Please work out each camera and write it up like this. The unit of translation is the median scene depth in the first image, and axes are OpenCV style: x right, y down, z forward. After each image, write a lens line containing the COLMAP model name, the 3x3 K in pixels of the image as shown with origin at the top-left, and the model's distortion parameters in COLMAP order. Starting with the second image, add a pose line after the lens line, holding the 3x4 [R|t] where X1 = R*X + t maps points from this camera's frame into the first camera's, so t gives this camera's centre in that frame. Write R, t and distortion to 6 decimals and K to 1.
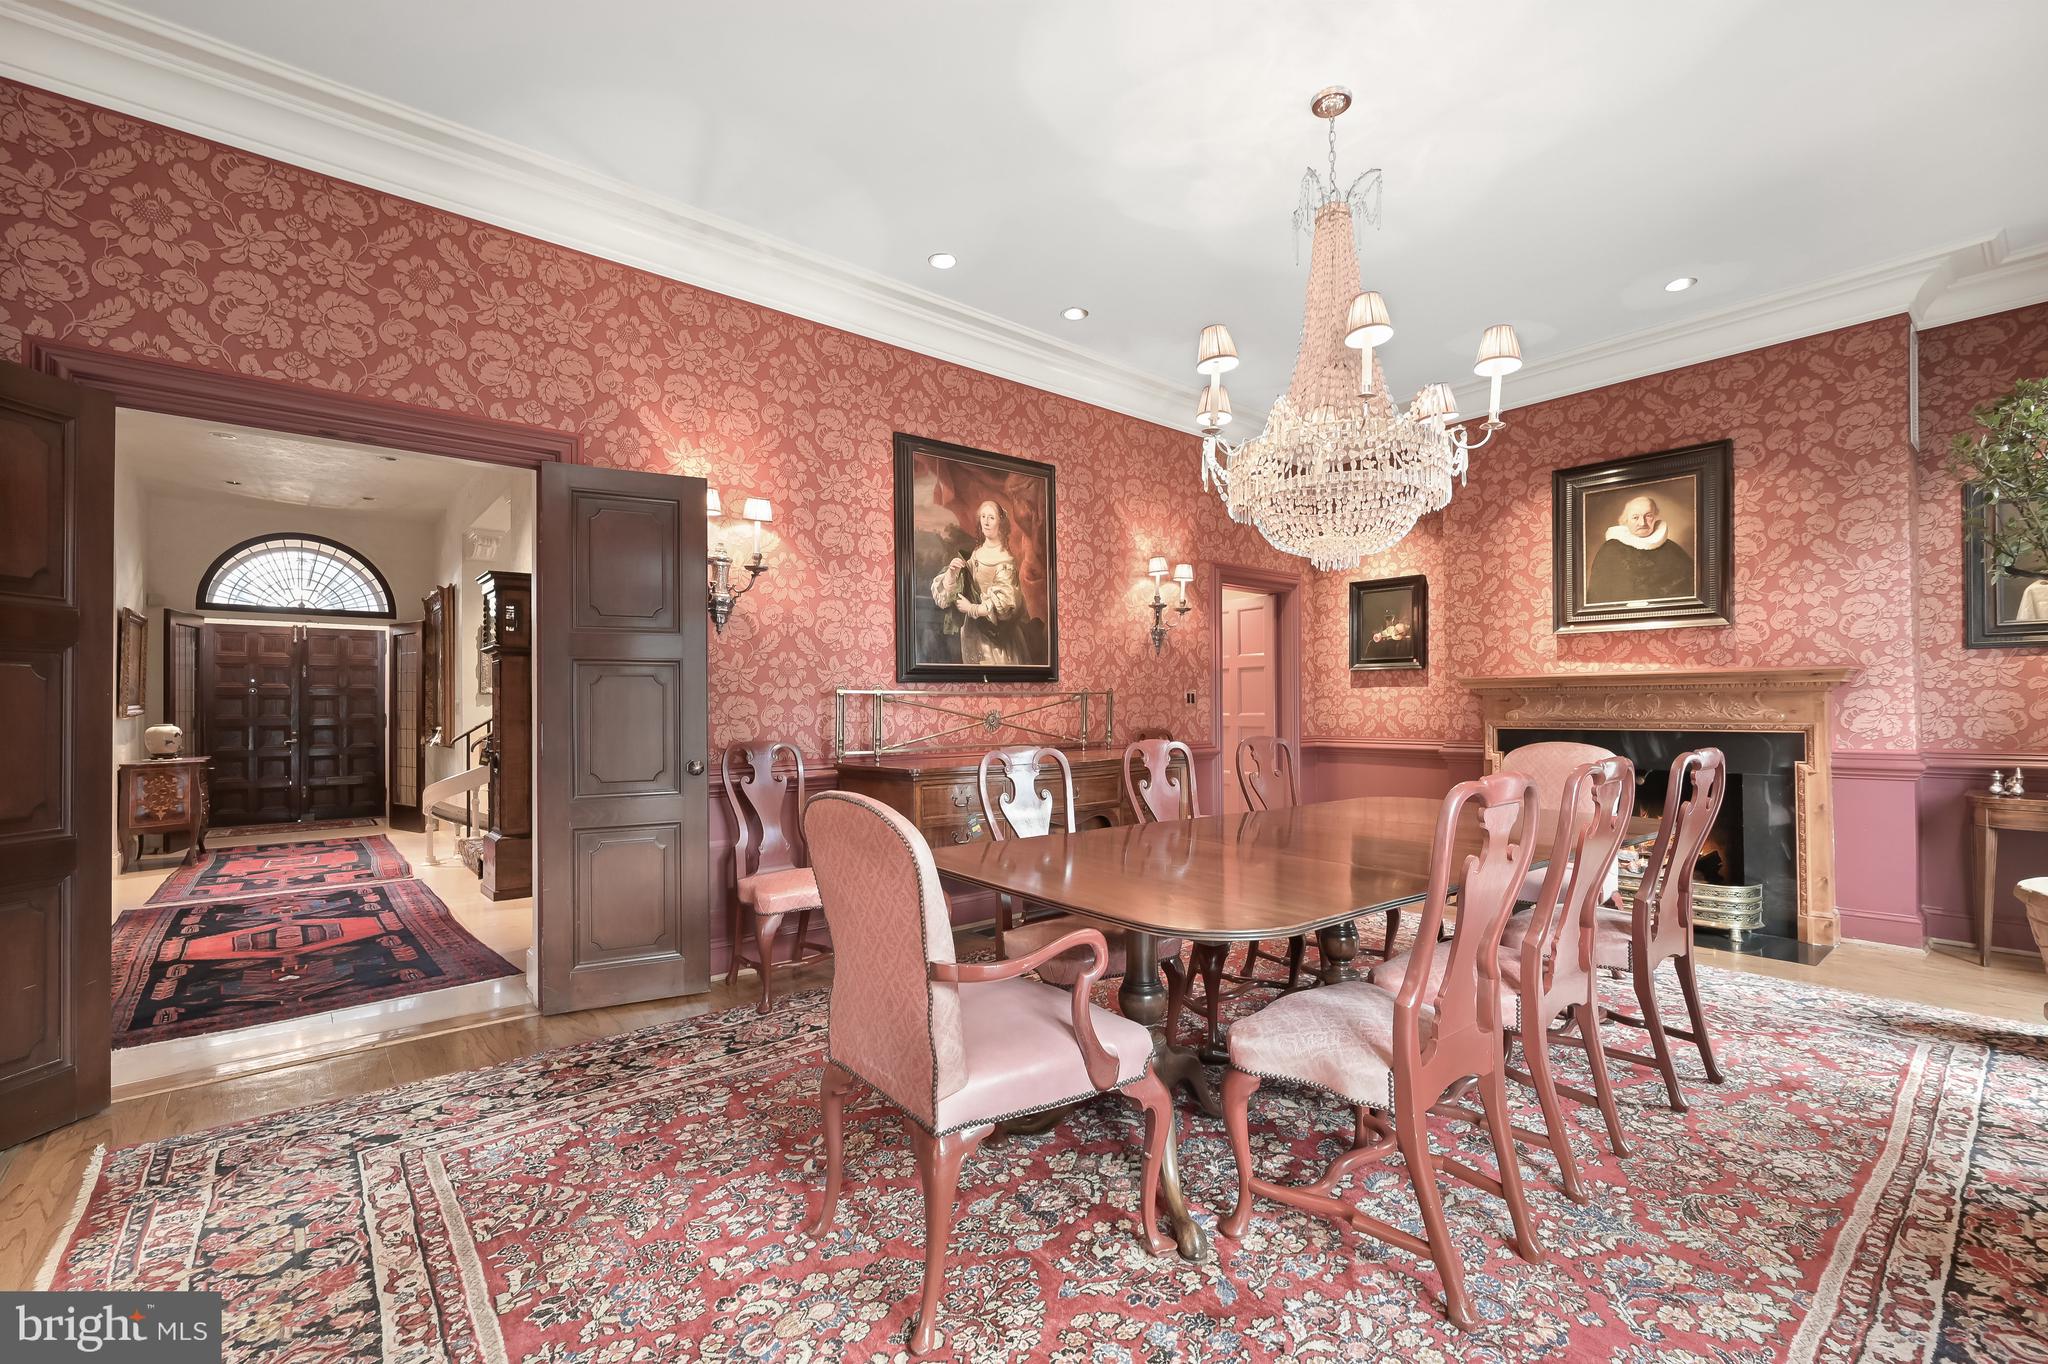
lens RADIAL K [[920.5, 0, 1028.1], [0, 920.5, 687.4], [0, 0, 1]] dist [0.004402, 0.000834]
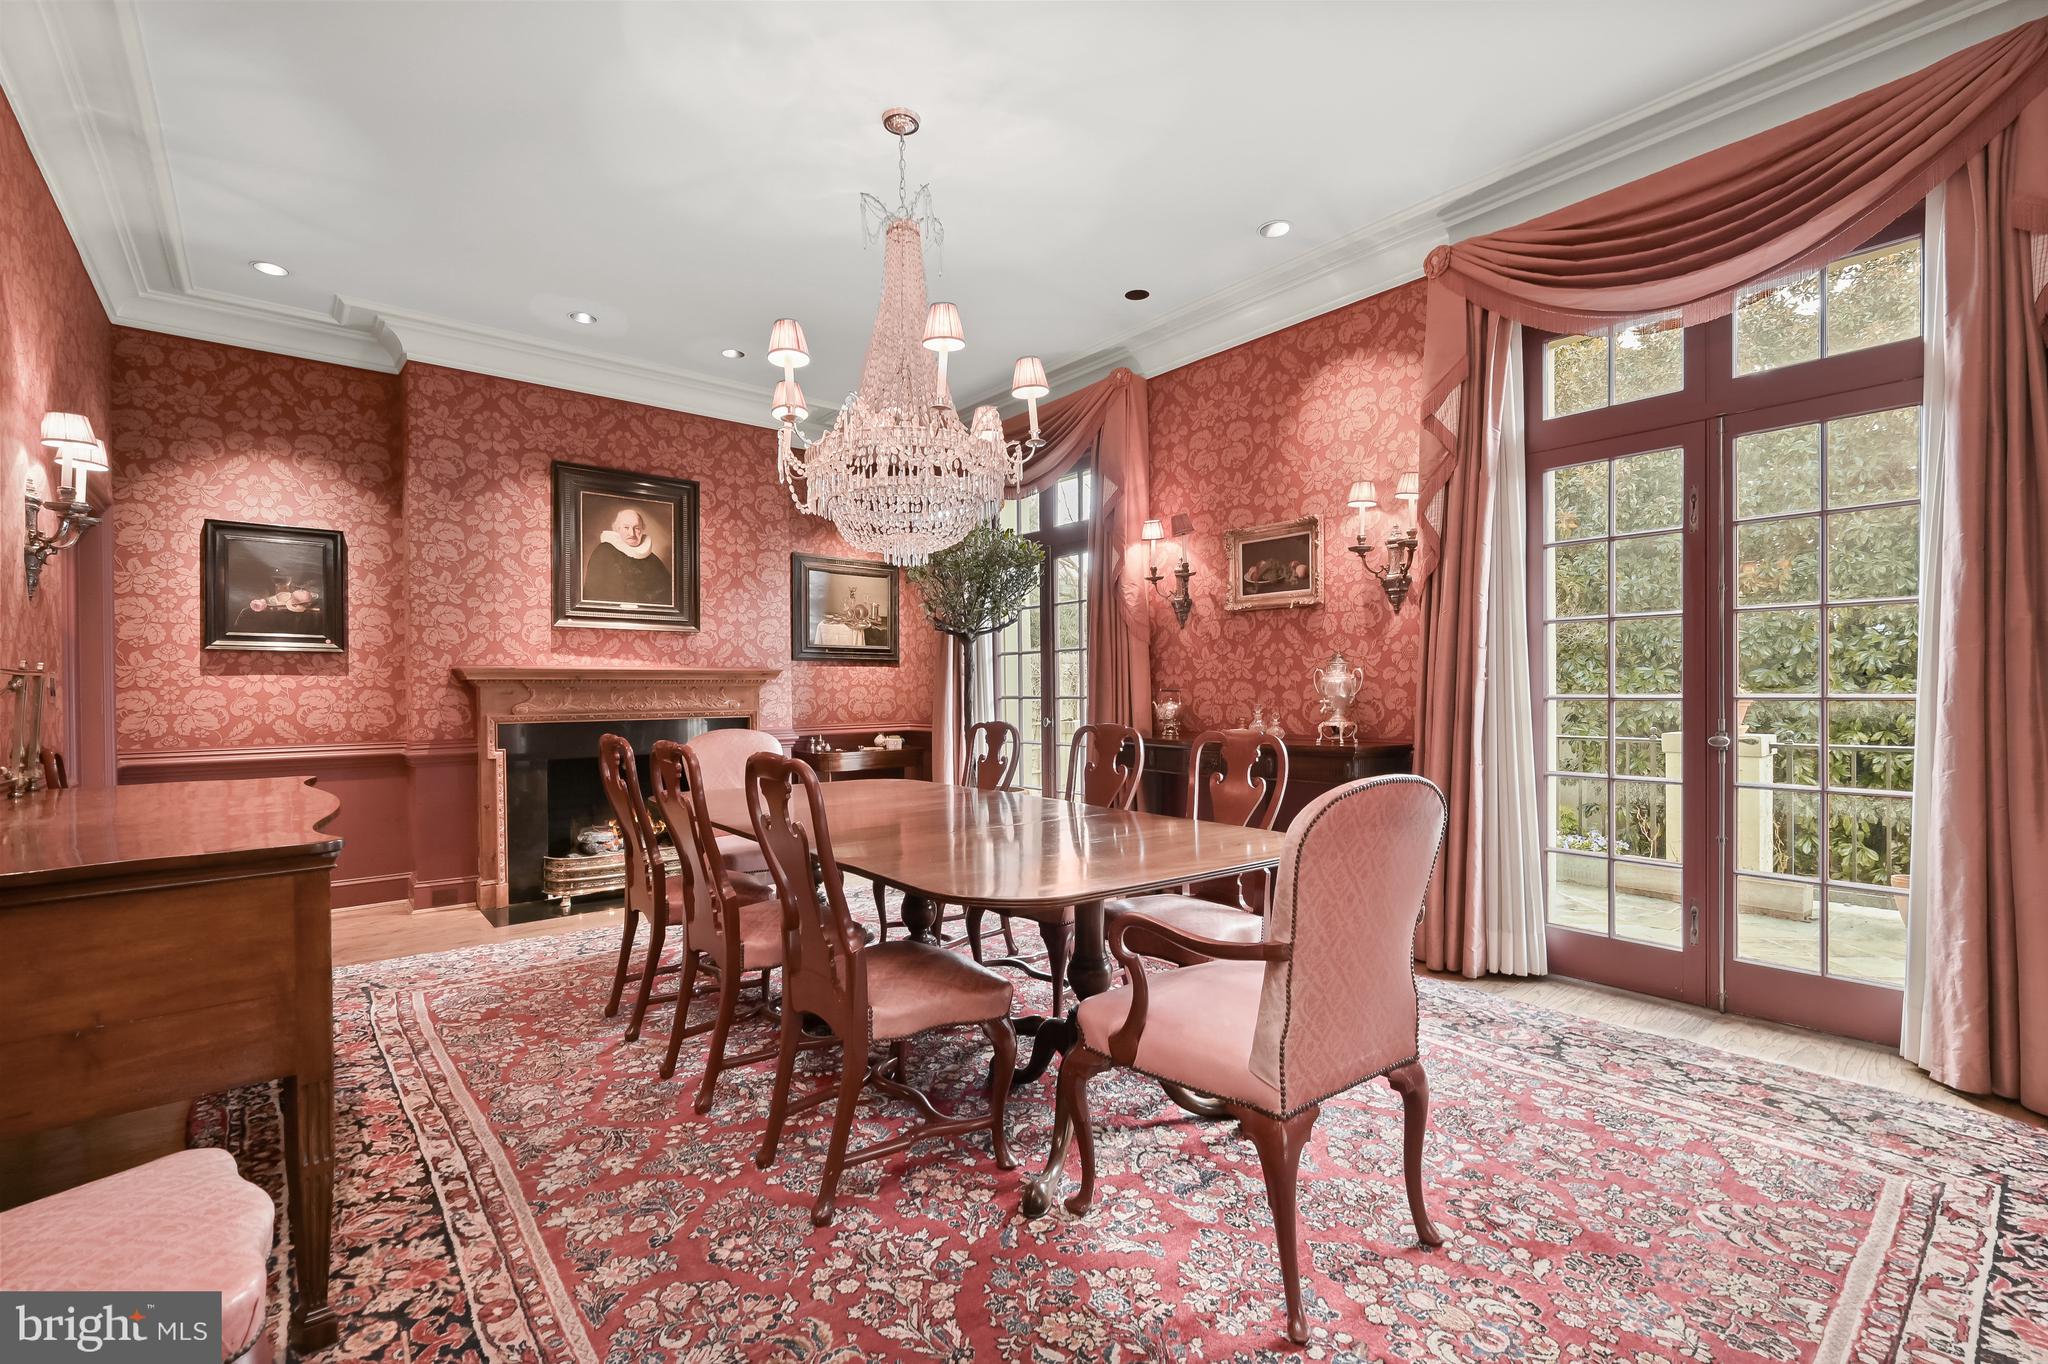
lens RADIAL K [[920.5, 0, 1029.8], [0, 920.5, 689.7], [0, 0, 1]] dist [0.004402, 0.000834]
pose [[-0.028394, 0.008521, 0.999560, -0.415839], [-0.010517, 0.999906, -0.008823, 0.013284], [-0.999541, -0.010763, -0.028302, 0.503107]]
